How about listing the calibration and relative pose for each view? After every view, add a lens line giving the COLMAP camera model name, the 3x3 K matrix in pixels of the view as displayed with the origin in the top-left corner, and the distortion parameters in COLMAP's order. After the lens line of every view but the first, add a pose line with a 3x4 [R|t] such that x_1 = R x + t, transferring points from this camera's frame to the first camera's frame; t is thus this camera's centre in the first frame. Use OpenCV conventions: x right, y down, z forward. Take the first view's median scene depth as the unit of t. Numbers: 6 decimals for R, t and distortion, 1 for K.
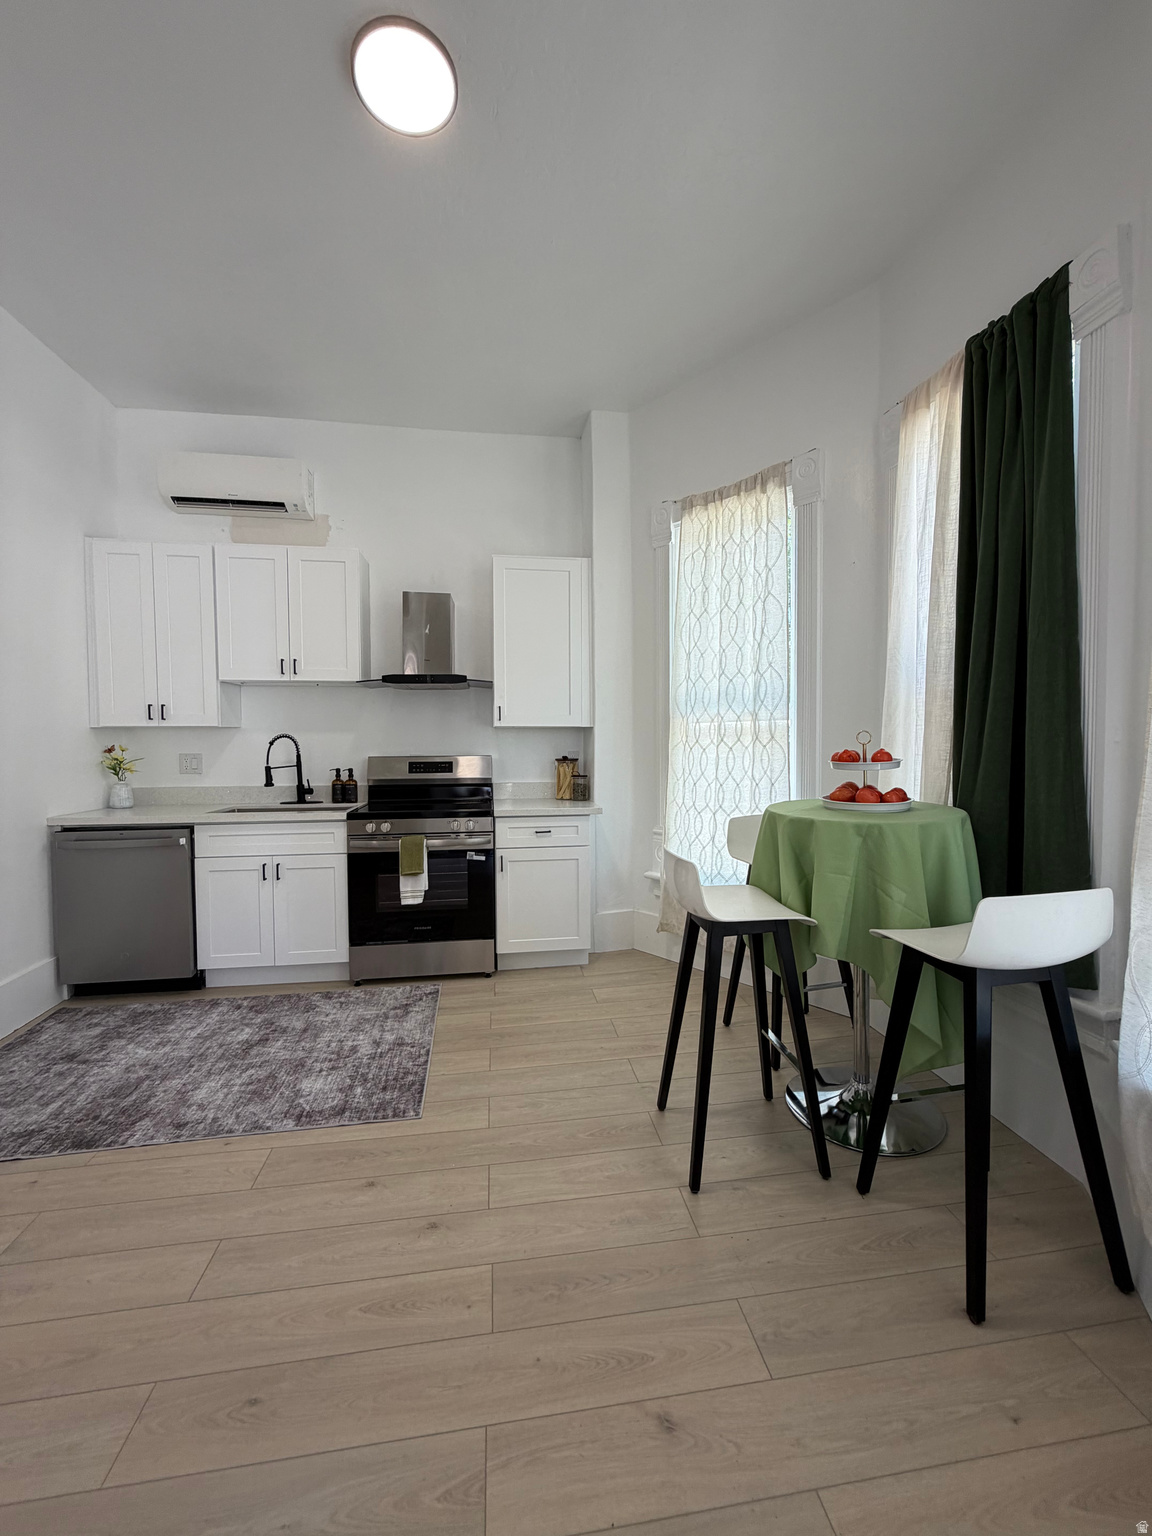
lens RADIAL K [[613.7, 0, 577.0], [0, 613.7, 764.4], [0, 0, 1]] dist [-0.000162, 0.000794]
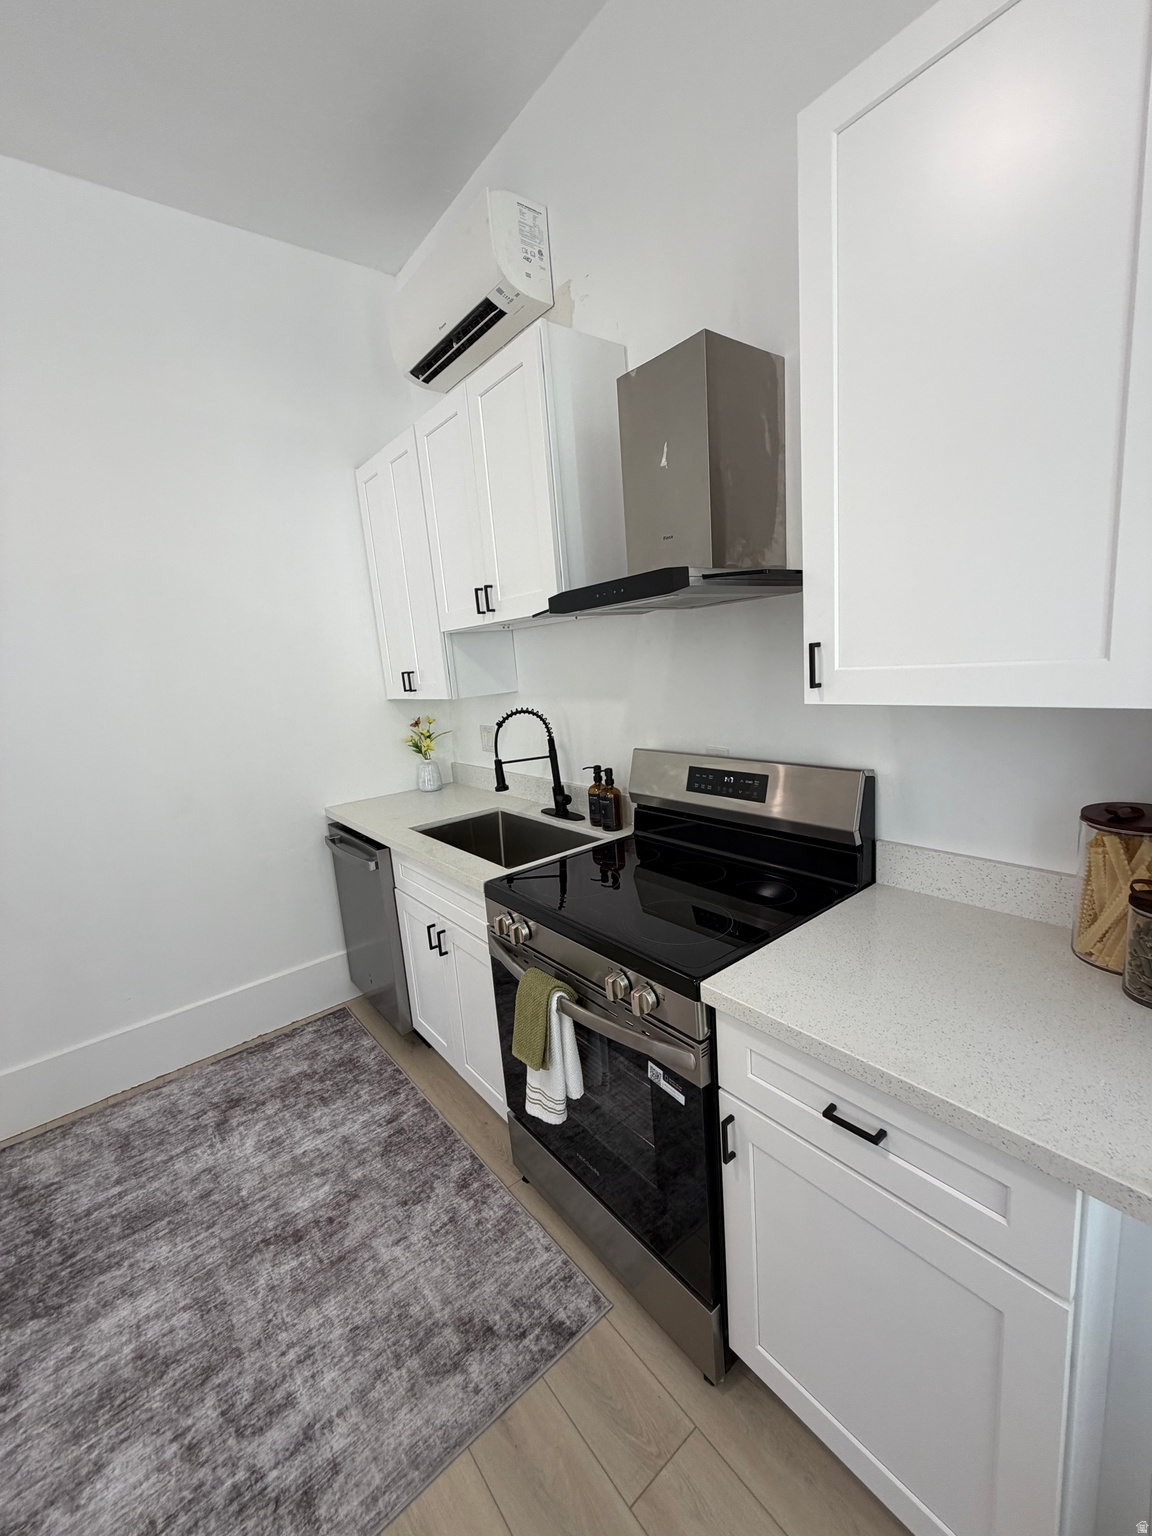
lens RADIAL K [[613.7, 0, 577.0], [0, 613.7, 764.4], [0, 0, 1]] dist [-0.000162, 0.000794]
pose [[0.500455, 0.117148, -0.857800, 0.112703], [0.045326, 0.985899, 0.161086, -0.112328], [0.864575, -0.119497, 0.488088, 0.916162]]
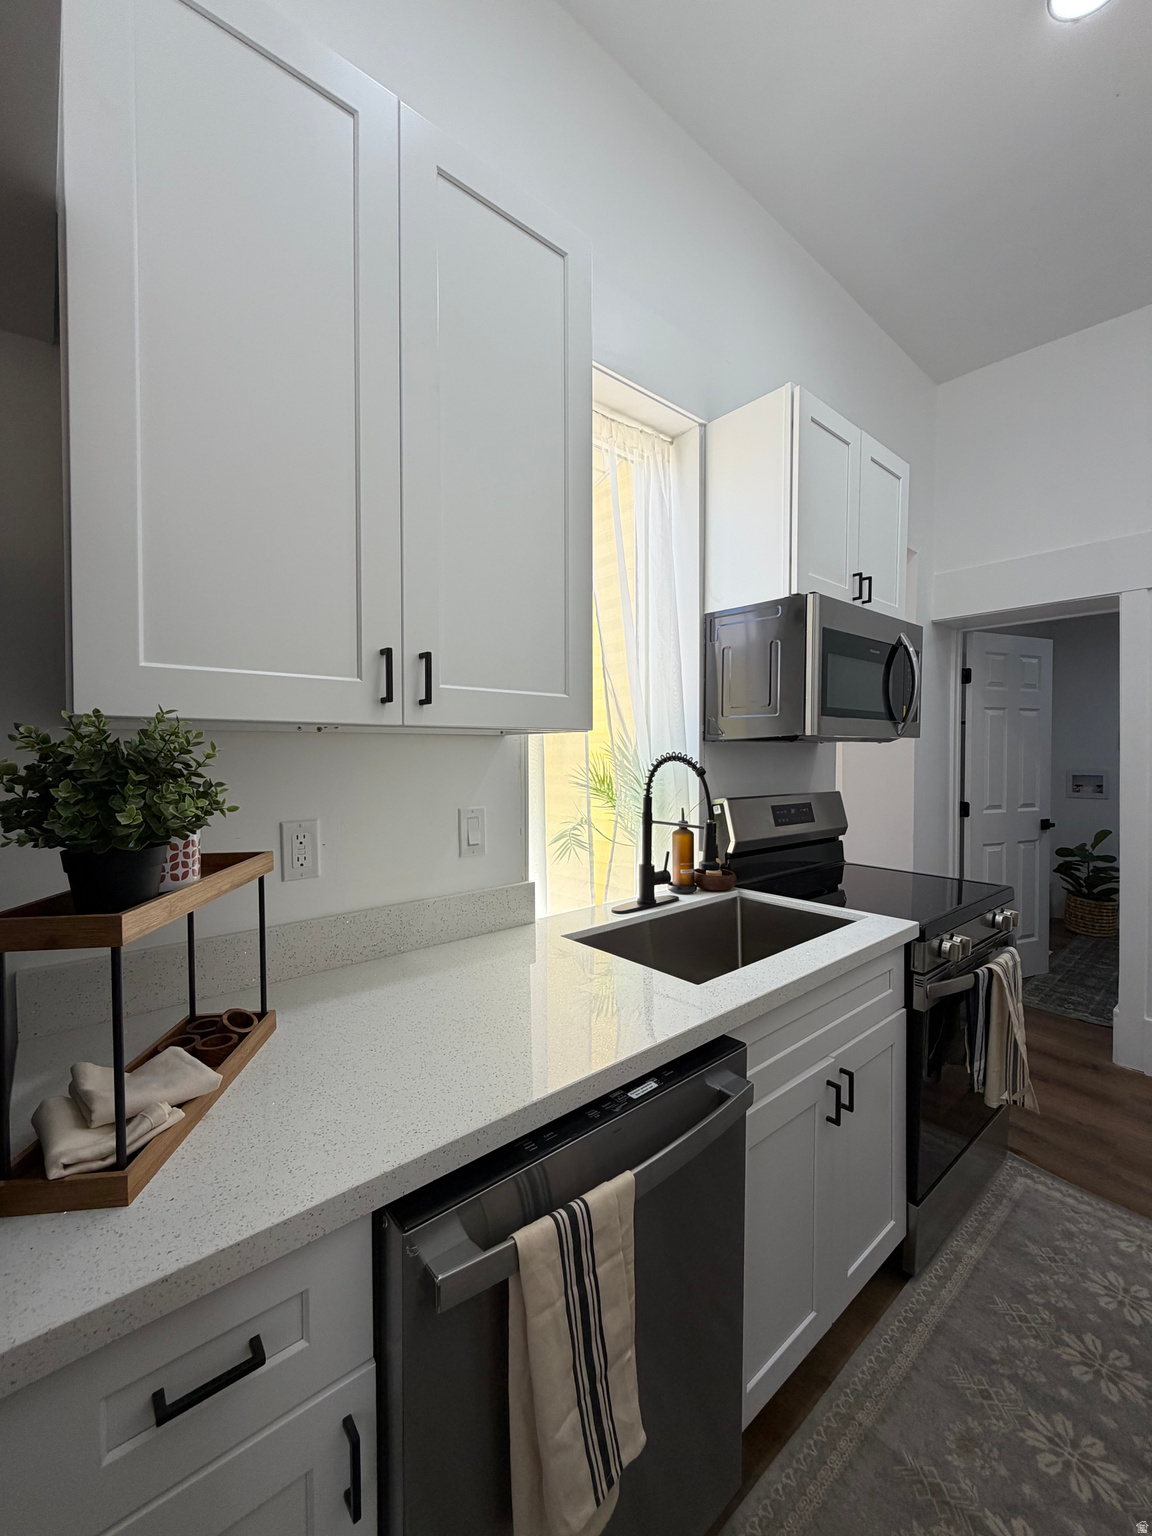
lens RADIAL K [[613.7, 0, 577.0], [0, 613.7, 764.4], [0, 0, 1]] dist [-0.000162, 0.000794]
pose [[0.847061, 0.000188, 0.531495, -0.937821], [0.012074, 0.999735, -0.019597, -0.042338], [-0.531358, 0.023017, 0.846835, 0.829997]]
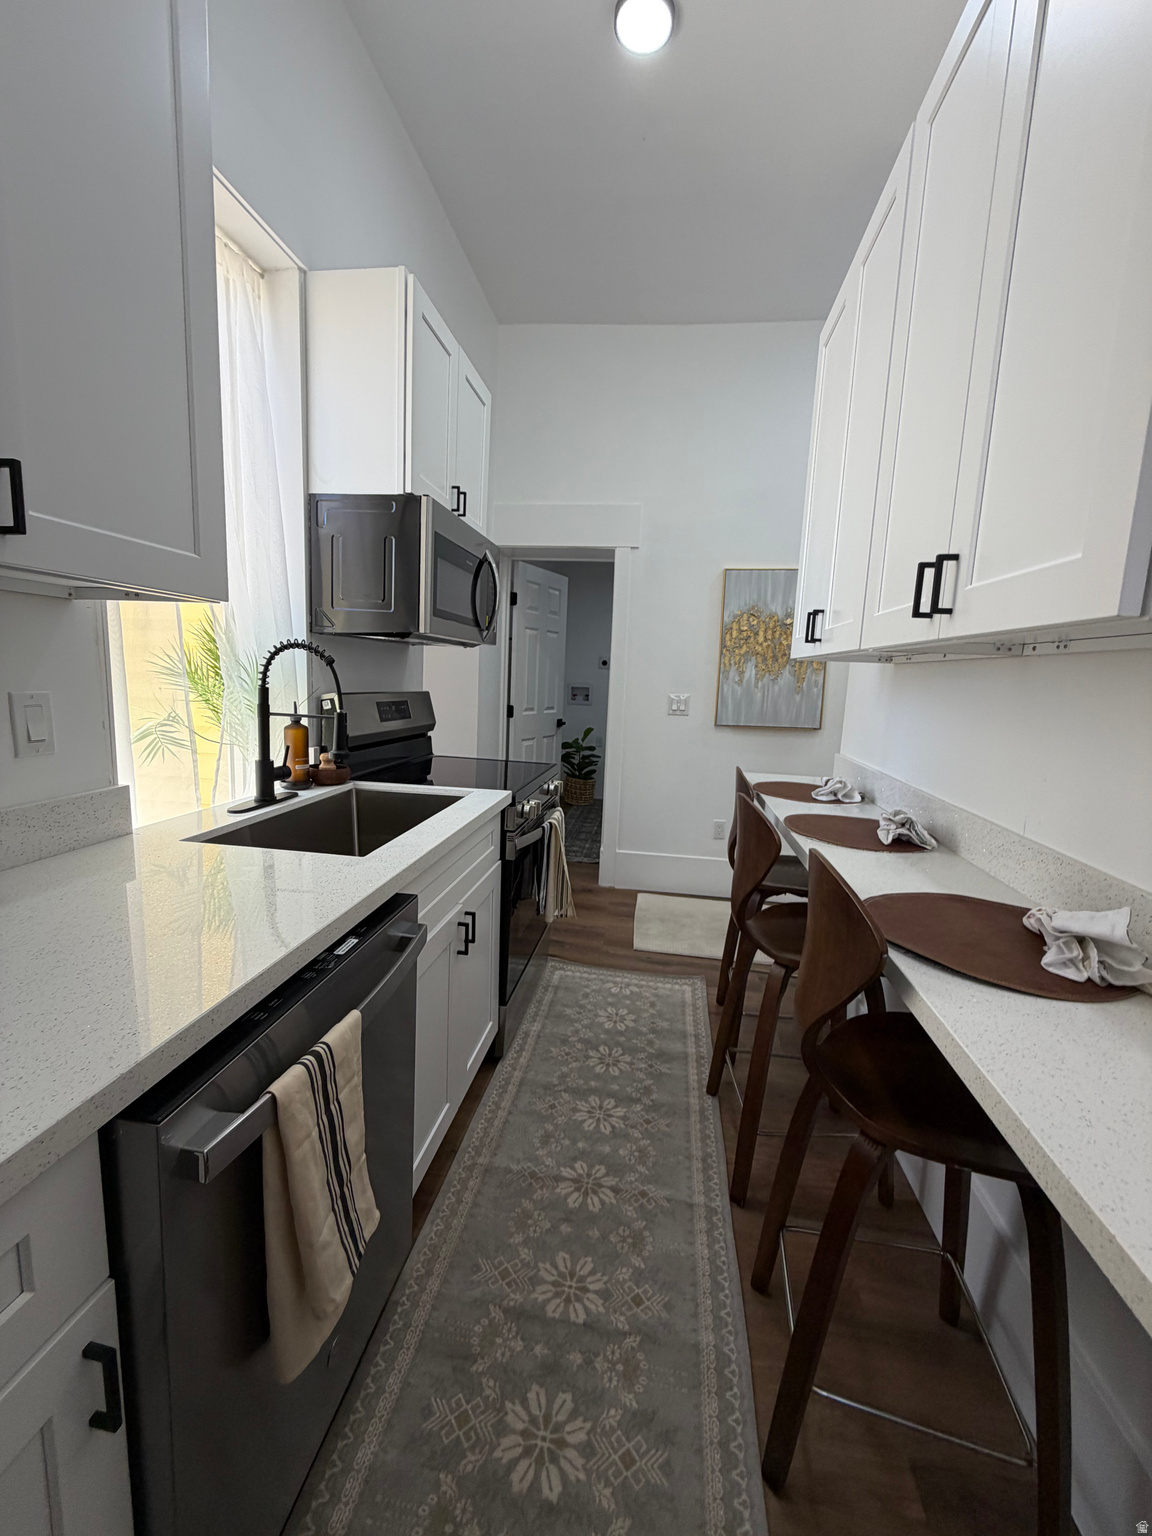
lens RADIAL K [[613.7, 0, 577.0], [0, 613.7, 764.4], [0, 0, 1]] dist [-0.000162, 0.000794]
pose [[0.290863, -0.114157, 0.949930, -1.008924], [-0.008463, 0.992511, 0.121866, -0.022989], [-0.956727, -0.043486, 0.287719, 0.867608]]
